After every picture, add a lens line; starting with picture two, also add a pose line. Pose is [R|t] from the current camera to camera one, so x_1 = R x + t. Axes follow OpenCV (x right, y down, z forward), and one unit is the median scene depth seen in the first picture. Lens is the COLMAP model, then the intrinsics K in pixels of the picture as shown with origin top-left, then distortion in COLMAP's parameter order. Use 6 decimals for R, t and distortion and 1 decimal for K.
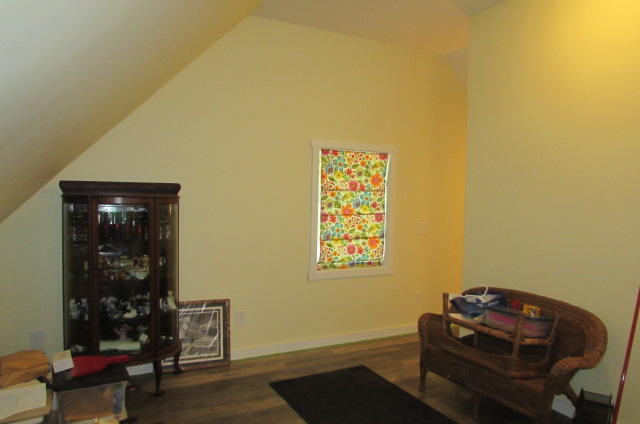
lens RADIAL K [[456.1, 0, 320.0], [0, 456.1, 211.6], [0, 0, 1]] dist [-0.007404, -0.001016]
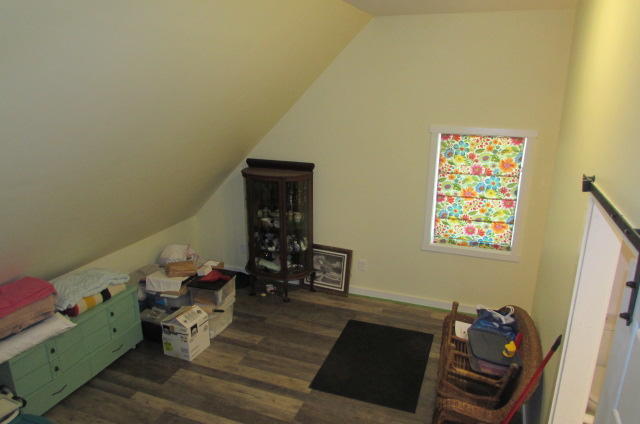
lens RADIAL K [[456.1, 0, 320.7], [0, 456.1, 213.7], [0, 0, 1]] dist [-0.007404, -0.001016]
pose [[0.674555, 0.195806, -0.711783, 0.584371], [-0.017920, 0.968242, 0.249373, -0.211150], [0.738007, -0.155461, 0.656641, 0.075064]]
